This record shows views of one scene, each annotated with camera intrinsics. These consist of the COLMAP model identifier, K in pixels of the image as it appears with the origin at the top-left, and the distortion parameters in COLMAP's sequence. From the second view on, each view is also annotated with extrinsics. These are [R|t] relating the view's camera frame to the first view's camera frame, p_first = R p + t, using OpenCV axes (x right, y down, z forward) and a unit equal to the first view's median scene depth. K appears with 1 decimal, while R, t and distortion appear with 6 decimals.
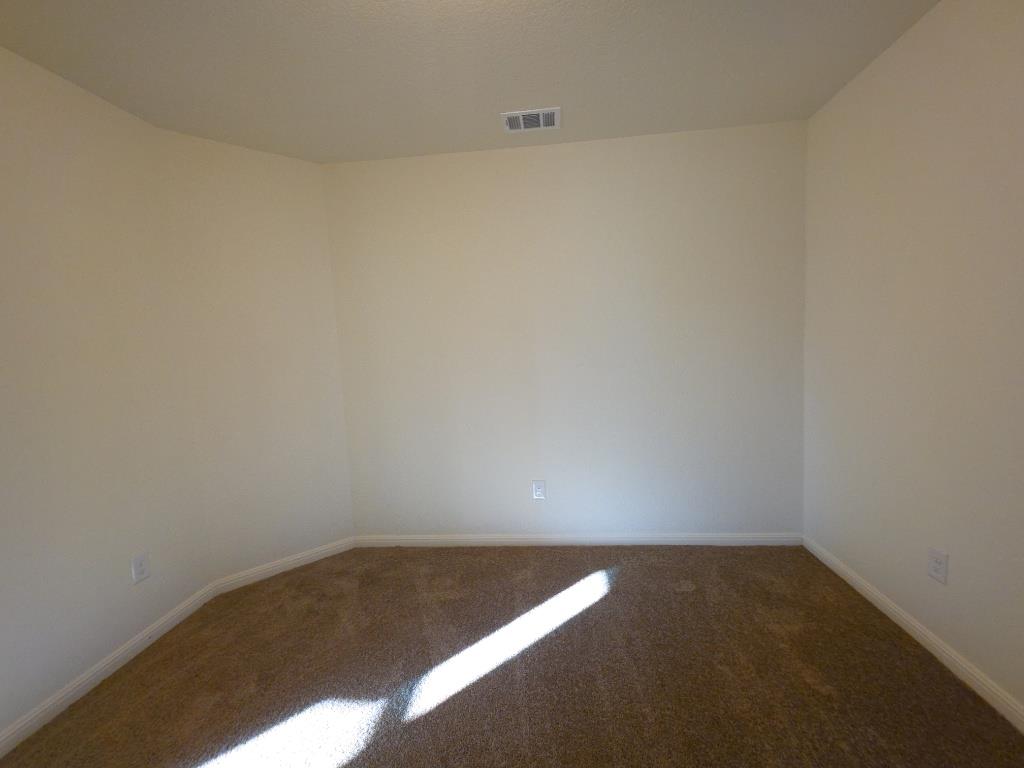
lens RADIAL K [[418.2, 0, 518.4], [0, 418.2, 378.9], [0, 0, 1]] dist [0.017111, -0.008897]
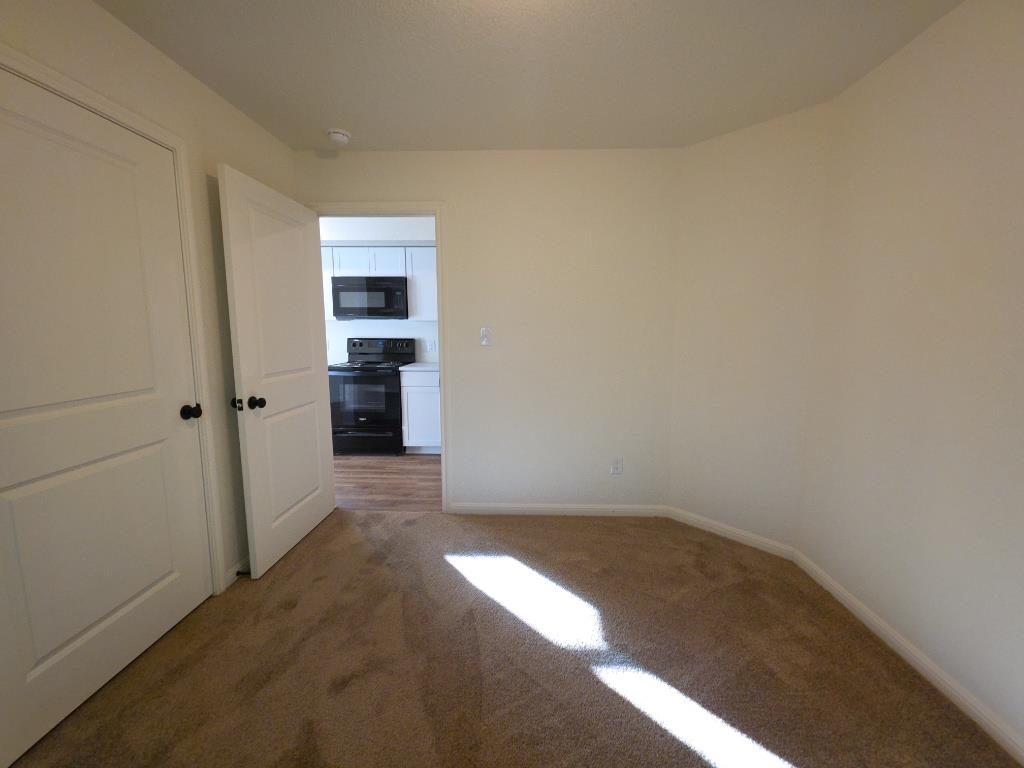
lens RADIAL K [[418.2, 0, 518.4], [0, 418.2, 378.9], [0, 0, 1]] dist [0.017111, -0.008897]
pose [[0.050924, 0.163704, -0.985194, 0.529715], [-0.087166, 0.983438, 0.158906, -0.071466], [0.994891, 0.077783, 0.064350, 0.524659]]
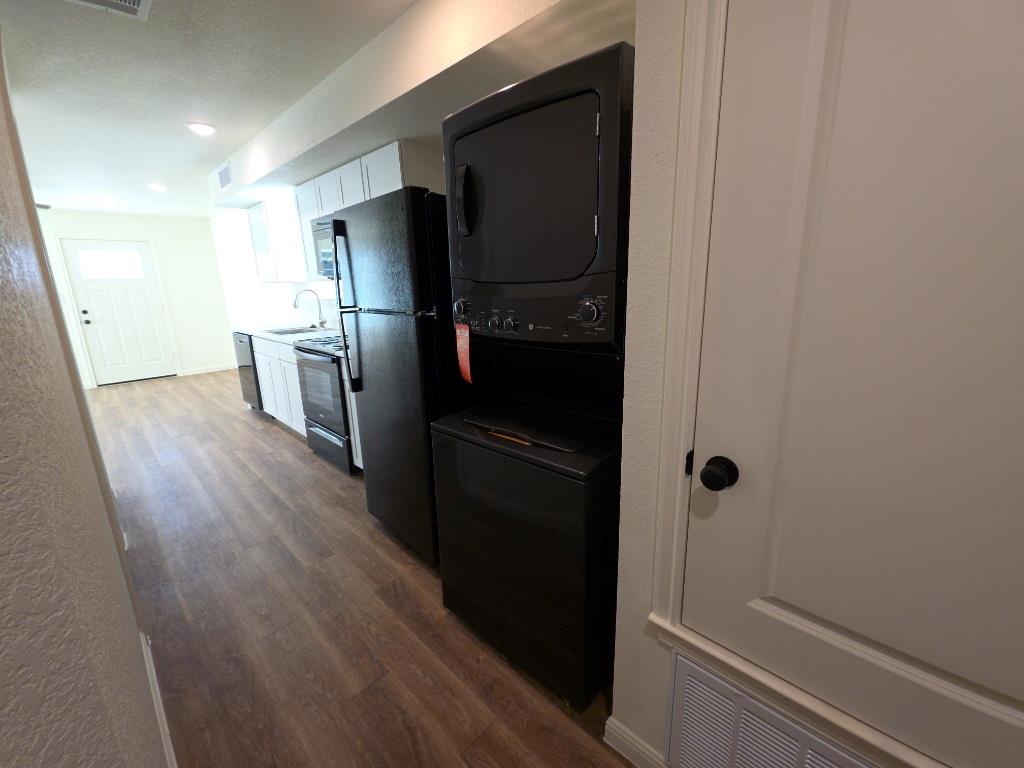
lens RADIAL K [[418.2, 0, 518.4], [0, 418.2, 378.9], [0, 0, 1]] dist [0.017111, -0.008897]
pose [[-0.625462, 0.234249, -0.744261, -0.970819], [-0.012975, 0.950615, 0.310101, -0.097804], [0.780147, 0.203613, -0.591534, 1.421972]]
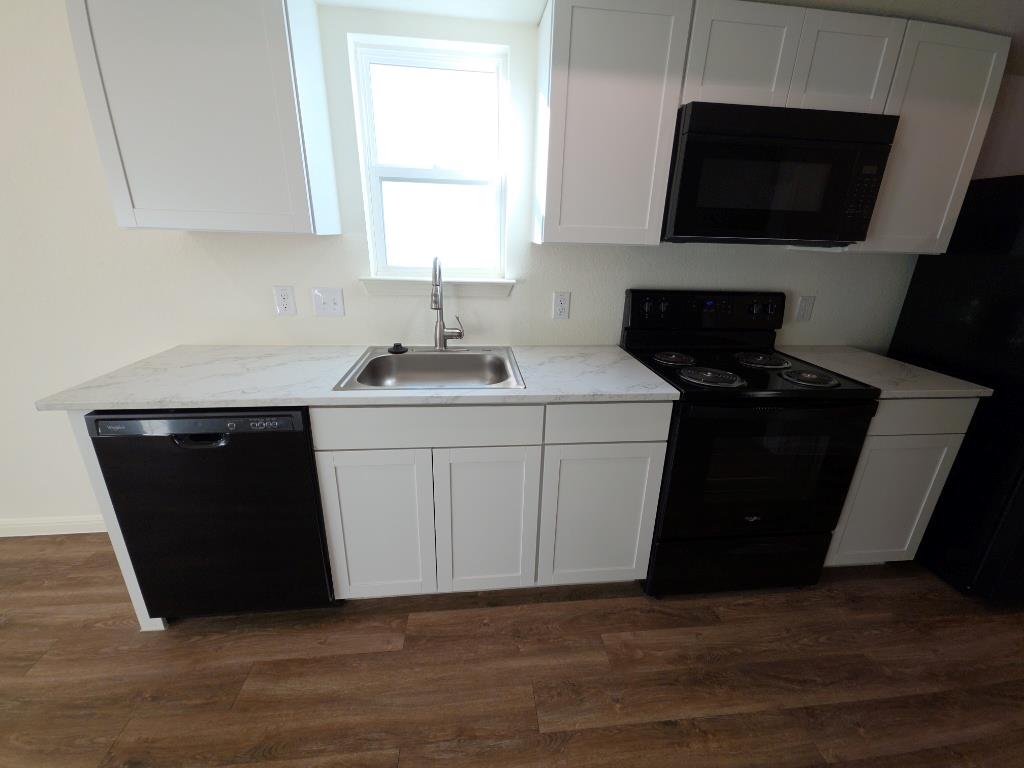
lens RADIAL K [[418.2, 0, 518.4], [0, 418.2, 378.9], [0, 0, 1]] dist [0.017111, -0.008897]
pose [[0.193427, 0.359686, -0.912804, -1.096838], [-0.117397, 0.932175, 0.342442, 0.063612], [0.974066, 0.040923, 0.222534, -0.823444]]
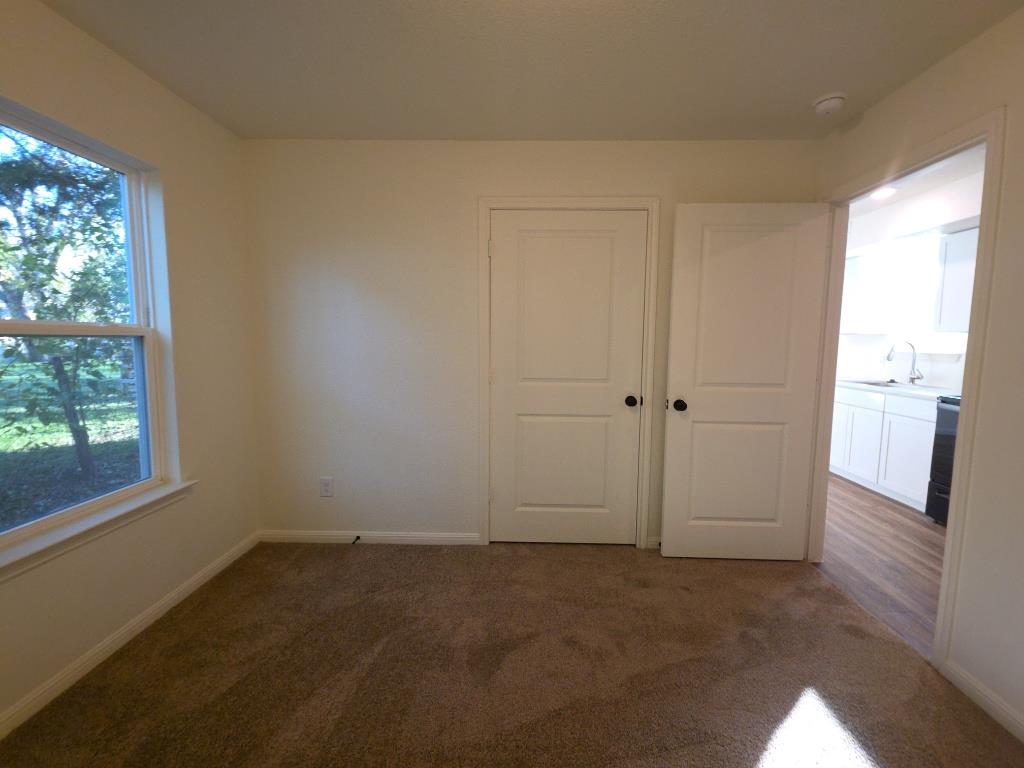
lens RADIAL K [[418.2, 0, 518.4], [0, 418.2, 378.9], [0, 0, 1]] dist [0.017111, -0.008897]
pose [[-0.997947, 0.039776, -0.050200, -0.048109], [0.030225, 0.983491, 0.178416, -0.089968], [0.056468, 0.176532, -0.982674, 1.106482]]
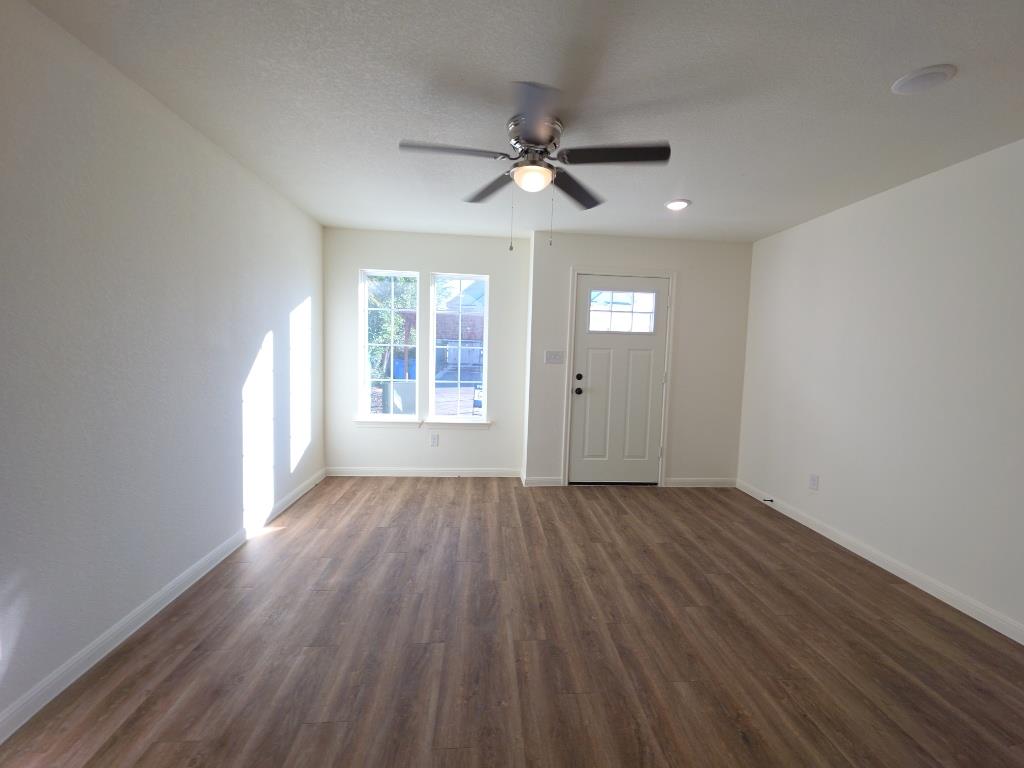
lens RADIAL K [[418.2, 0, 518.4], [0, 418.2, 378.9], [0, 0, 1]] dist [0.017111, -0.008897]
pose [[-0.985542, 0.024876, -0.167596, -0.735660], [-0.003088, 0.986362, 0.164562, 0.100826], [0.169404, 0.162700, -0.972024, -1.005358]]
